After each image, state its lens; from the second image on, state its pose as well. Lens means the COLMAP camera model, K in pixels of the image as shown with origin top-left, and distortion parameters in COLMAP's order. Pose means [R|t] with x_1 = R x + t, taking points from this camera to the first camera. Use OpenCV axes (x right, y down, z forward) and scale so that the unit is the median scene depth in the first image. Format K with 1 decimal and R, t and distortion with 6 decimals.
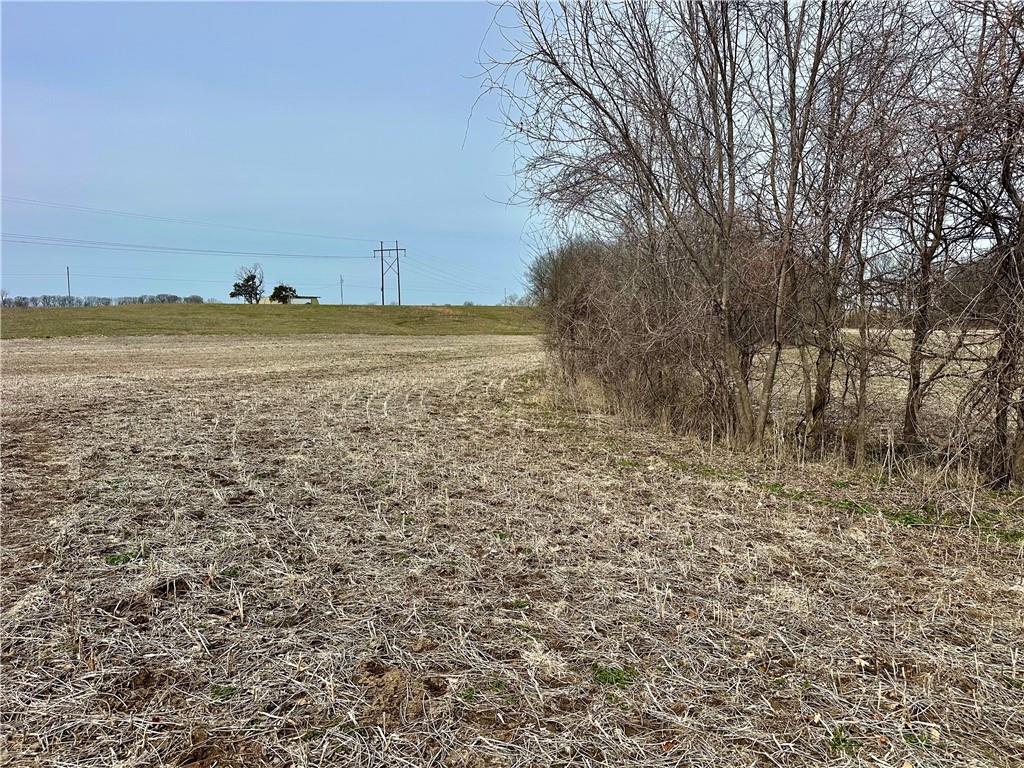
lens RADIAL K [[701.4, 0, 510.3], [0, 701.4, 382.4], [0, 0, 1]] dist [0.004497, -0.006773]
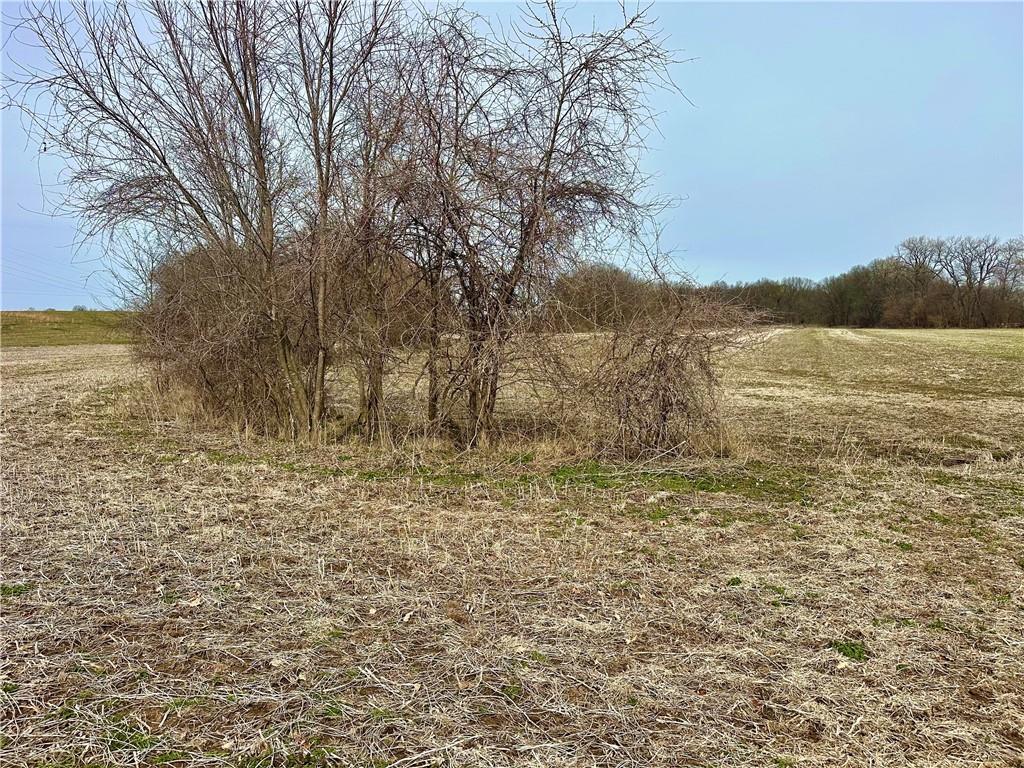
lens RADIAL K [[701.4, 0, 514.7], [0, 701.4, 387.7], [0, 0, 1]] dist [0.004497, -0.006773]
pose [[0.882603, -0.053421, 0.467074, 0.062207], [0.052749, 0.998502, 0.014526, 0.006020], [-0.467151, 0.011817, 0.884099, -0.113825]]
